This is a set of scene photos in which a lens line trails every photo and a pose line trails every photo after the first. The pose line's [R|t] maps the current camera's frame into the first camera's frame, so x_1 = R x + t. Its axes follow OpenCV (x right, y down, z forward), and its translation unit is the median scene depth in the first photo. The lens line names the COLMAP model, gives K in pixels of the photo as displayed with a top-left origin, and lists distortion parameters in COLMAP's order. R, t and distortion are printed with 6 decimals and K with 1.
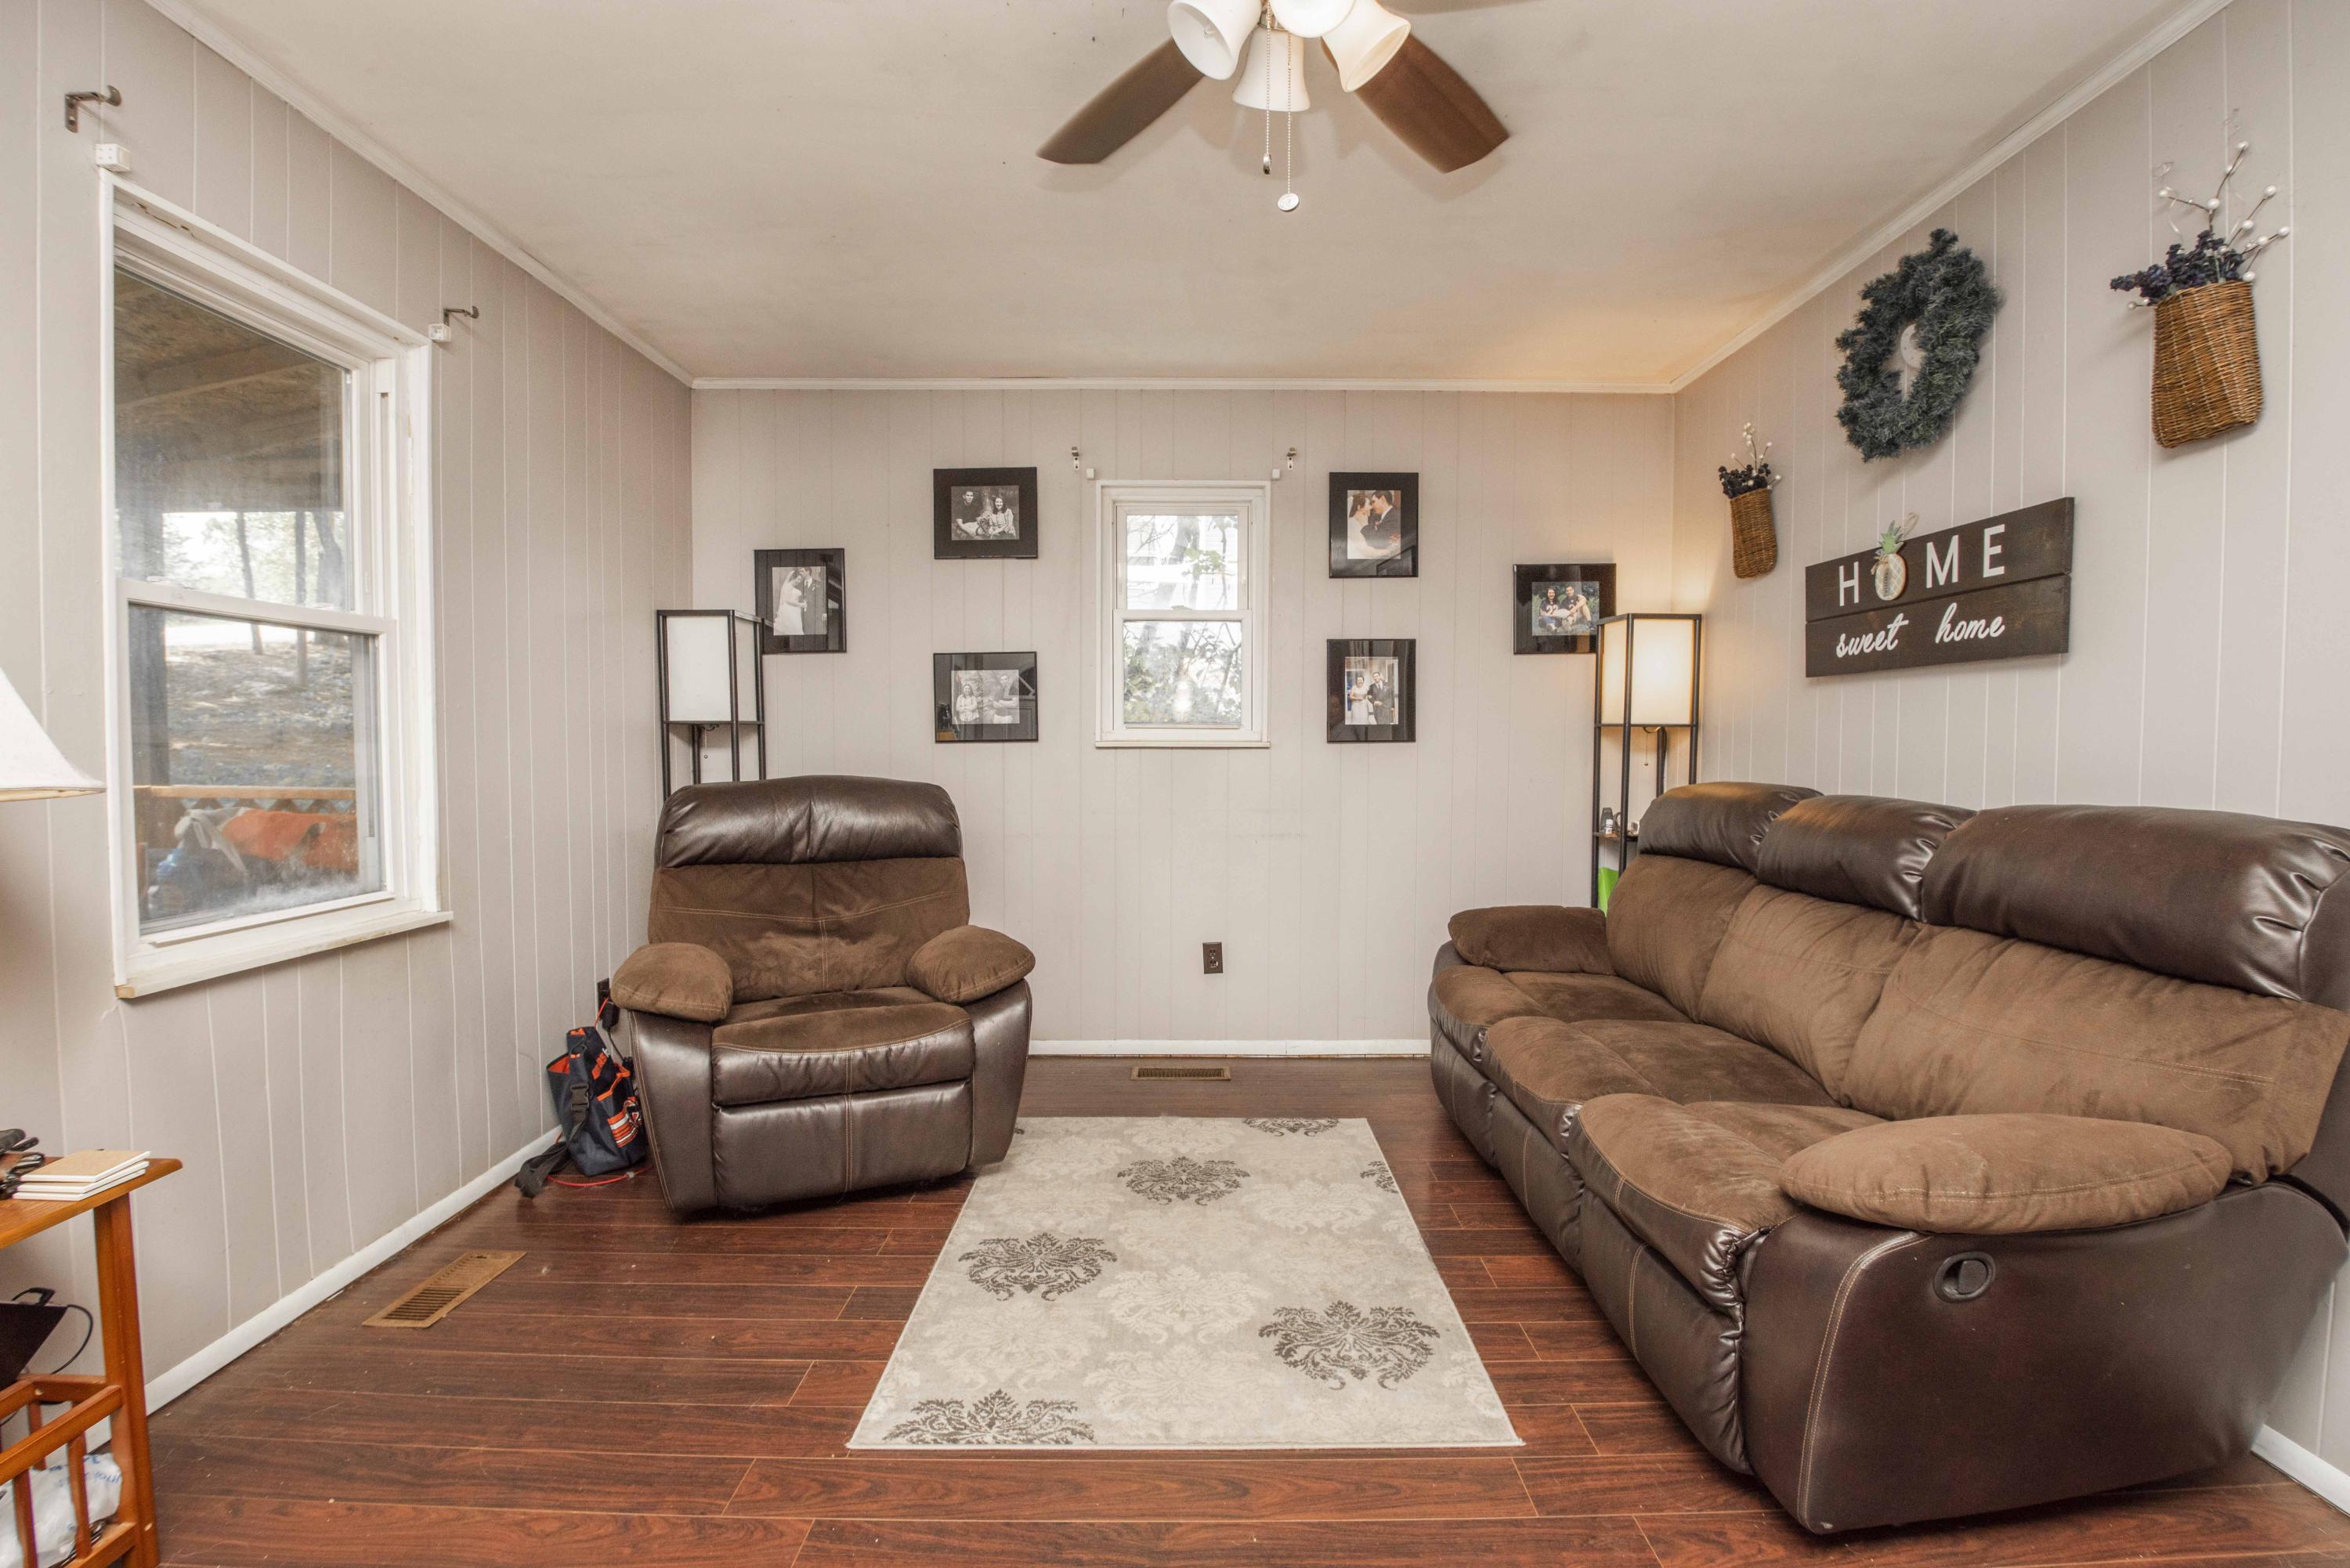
lens RADIAL K [[1117.5, 0, 1175.0], [0, 1117.5, 784.0], [0, 0, 1]] dist [-0.020534, -0.000723]
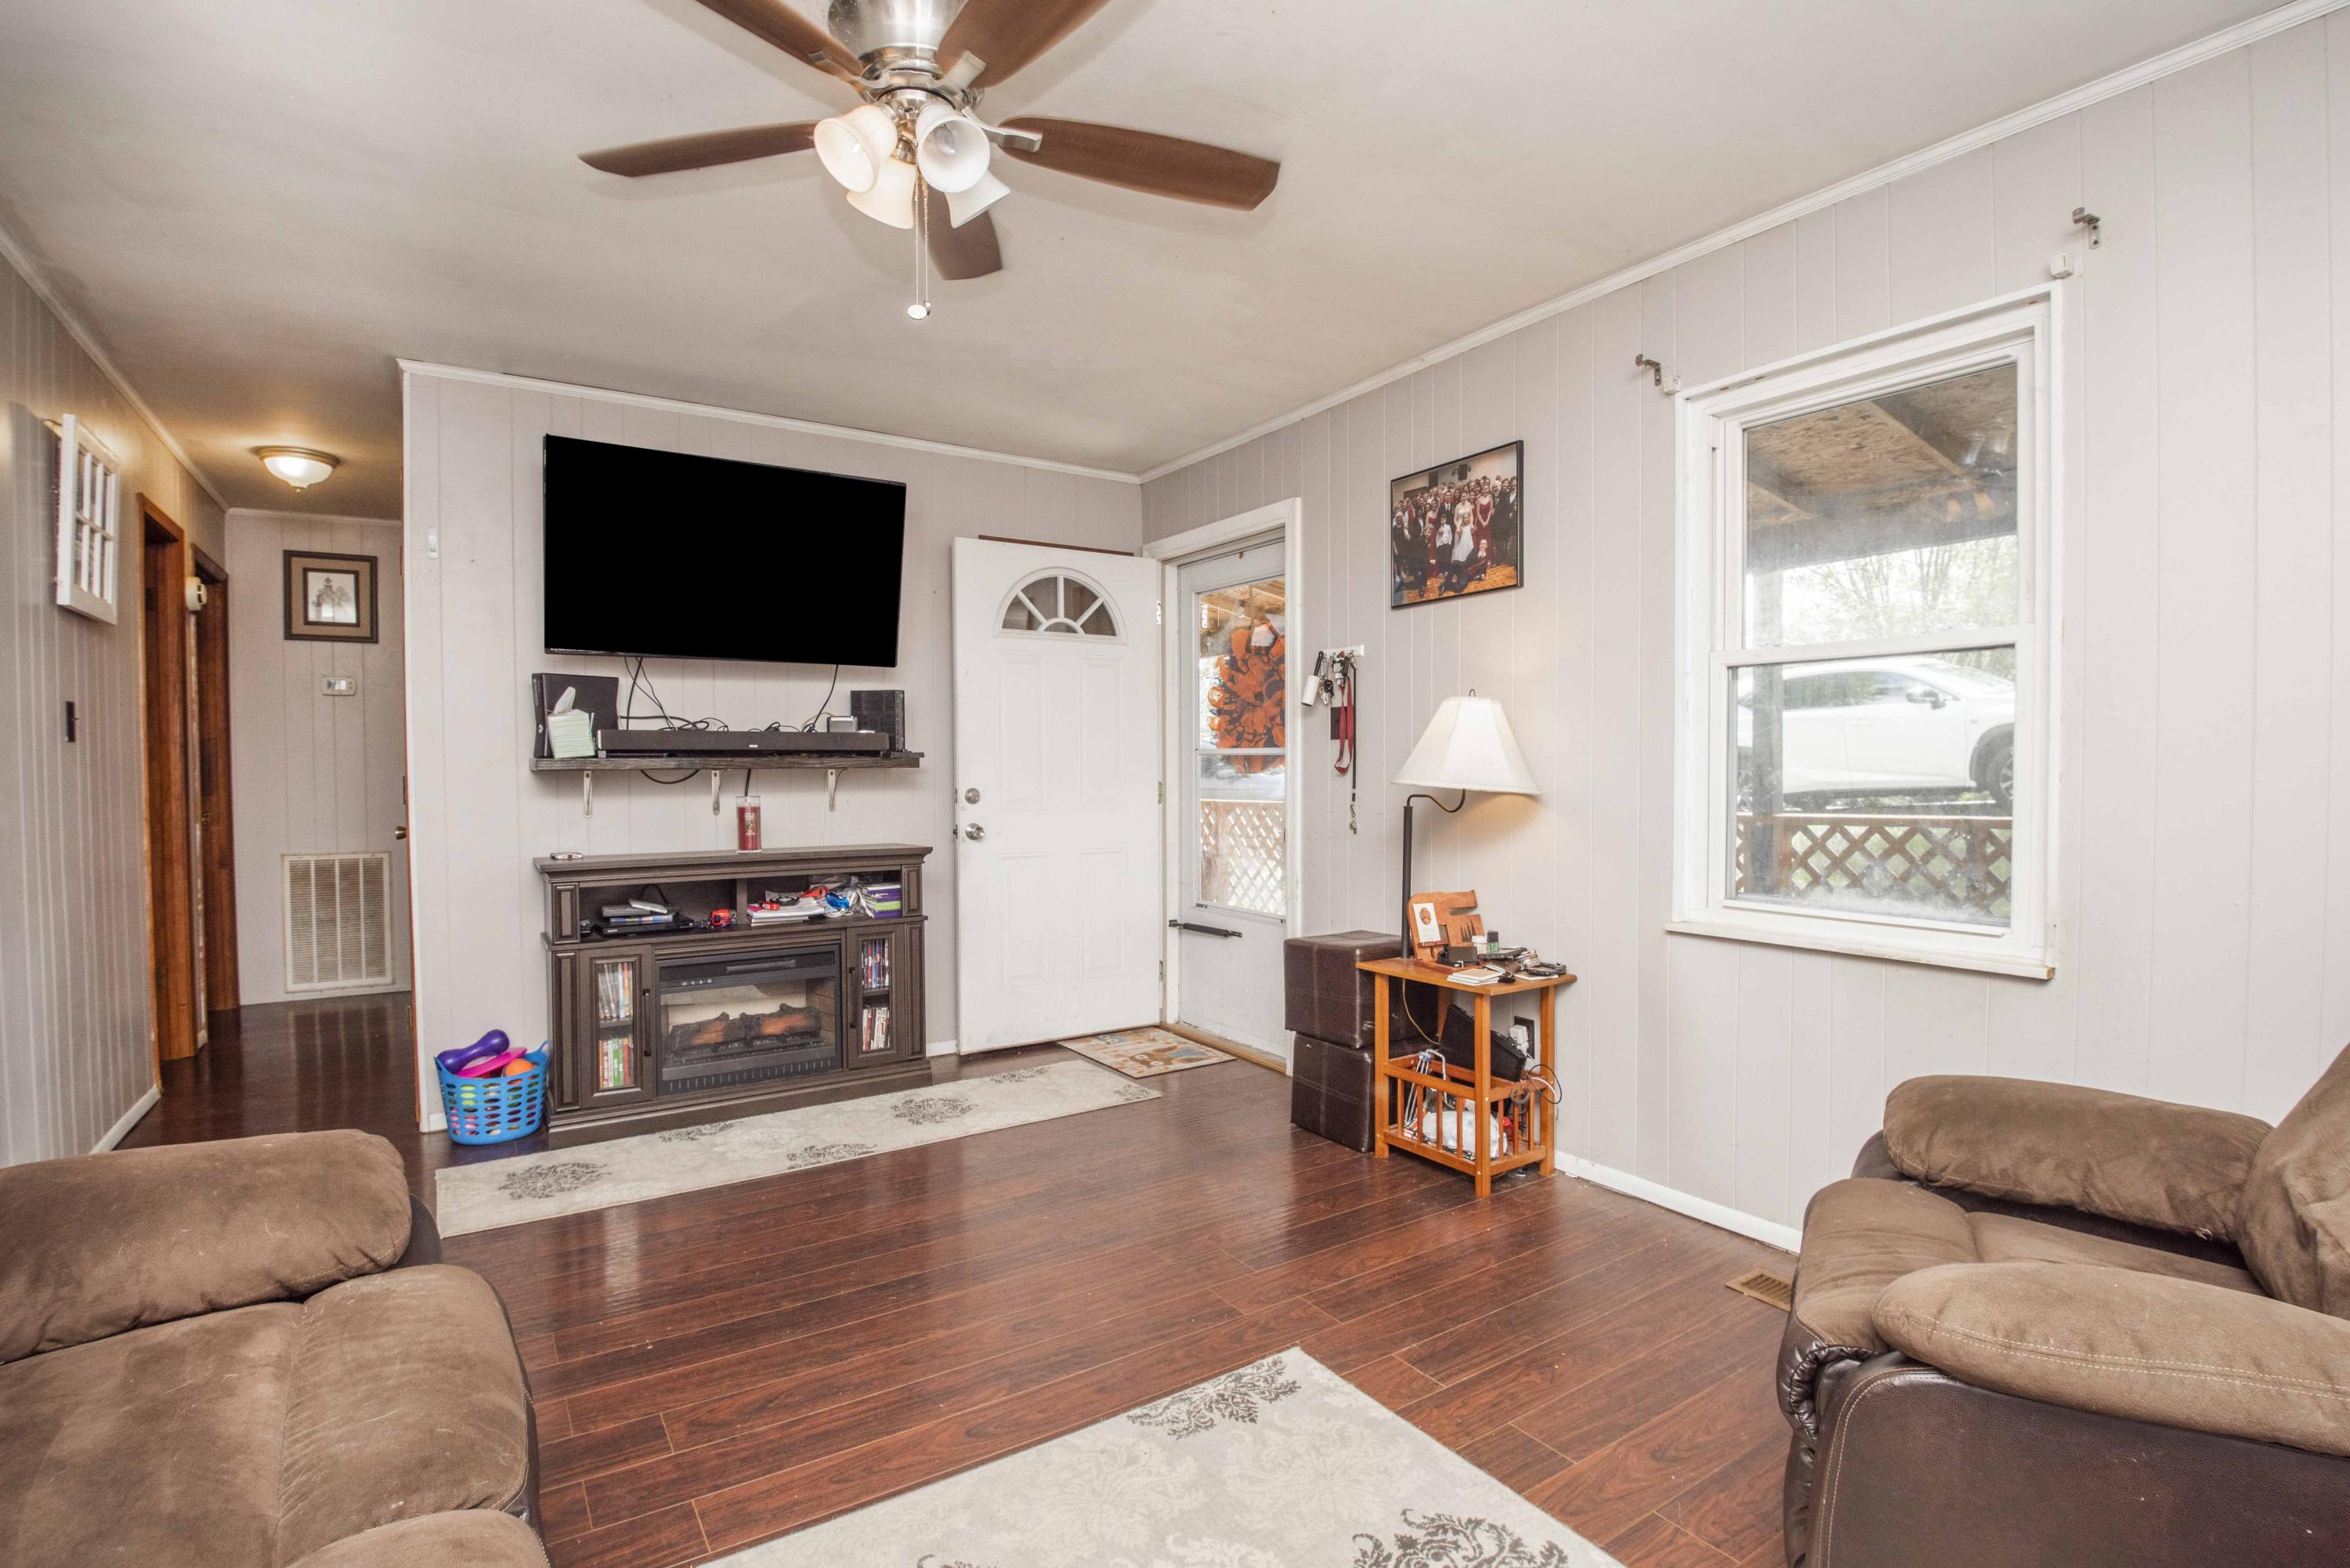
lens RADIAL K [[1050.2, 0, 1199.5], [0, 1050.2, 792.2], [0, 0, 1]] dist [-0.040025, -0.000084]
pose [[-0.811786, 0.014587, -0.583773, 0.209124], [-0.023159, 0.998097, 0.057144, -0.032317], [0.583495, 0.059908, -0.809904, 0.858339]]
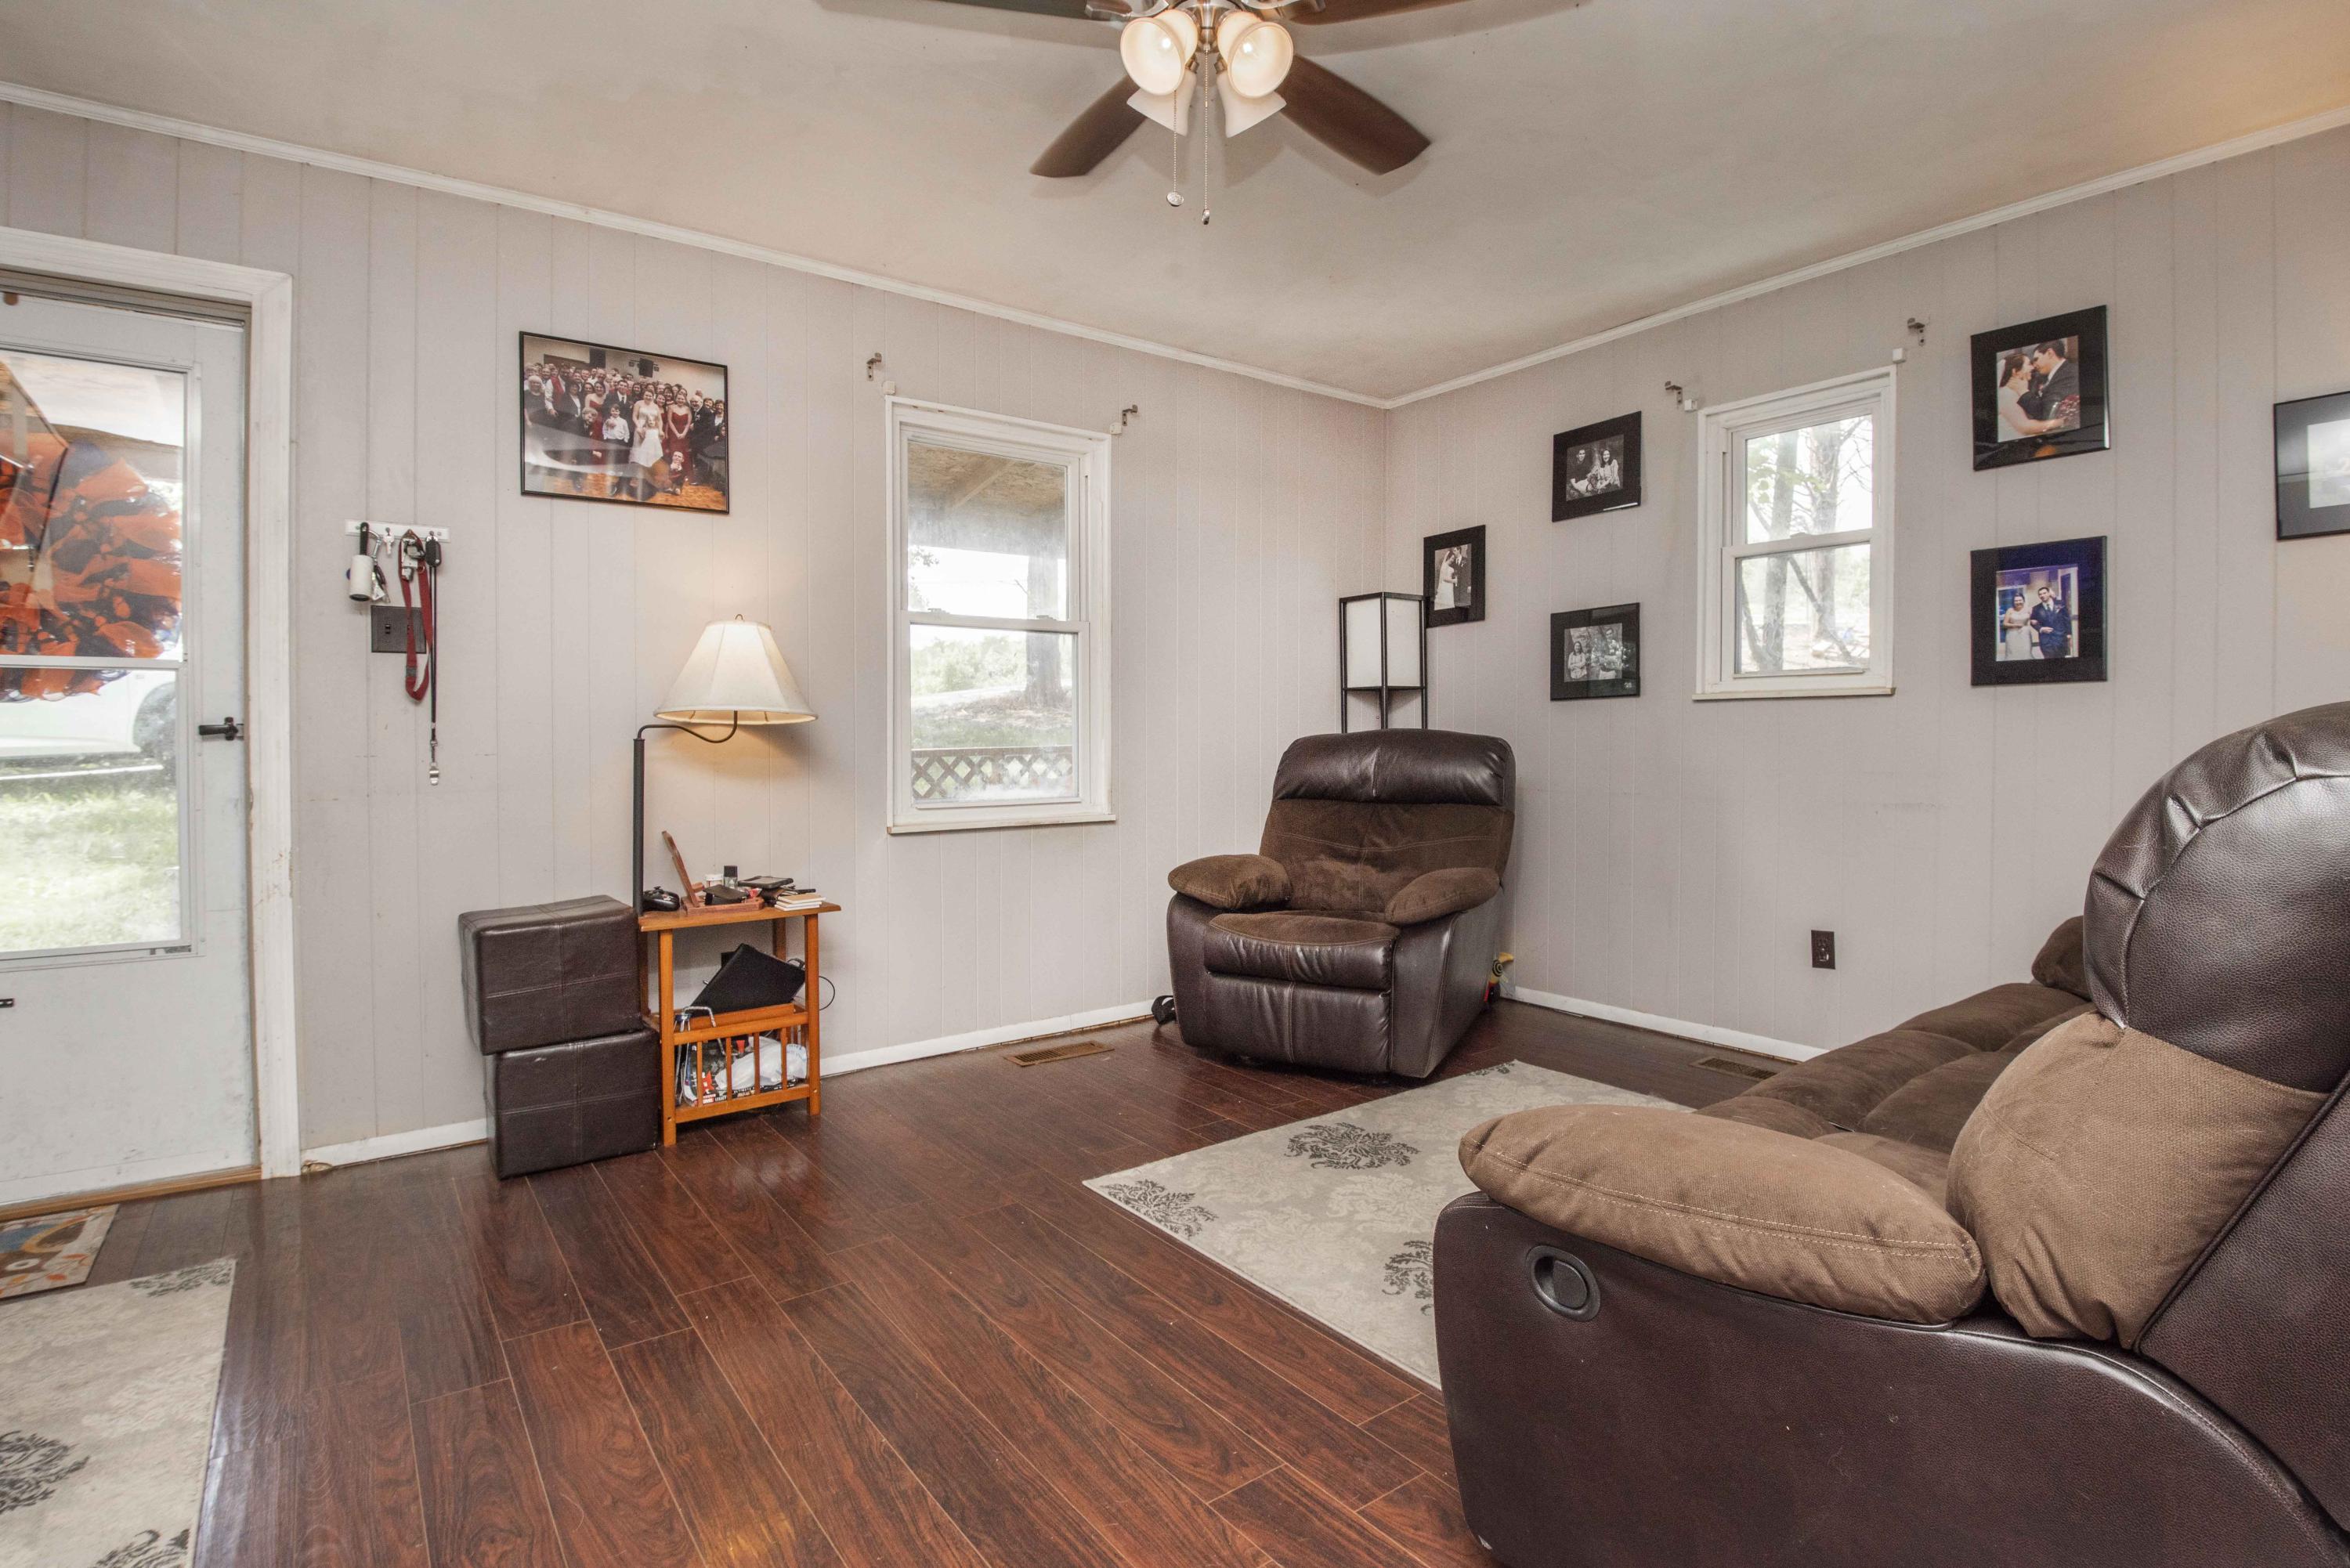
lens RADIAL K [[1146.3, 0, 1173.5], [0, 1146.3, 755.1], [0, 0, 1]] dist [-0.000550, -0.030059]
pose [[0.596501, 0.010829, -0.802539, 0.440255], [-0.026654, 0.999625, -0.006323, 0.029787], [0.802170, 0.025163, 0.596566, 0.099641]]
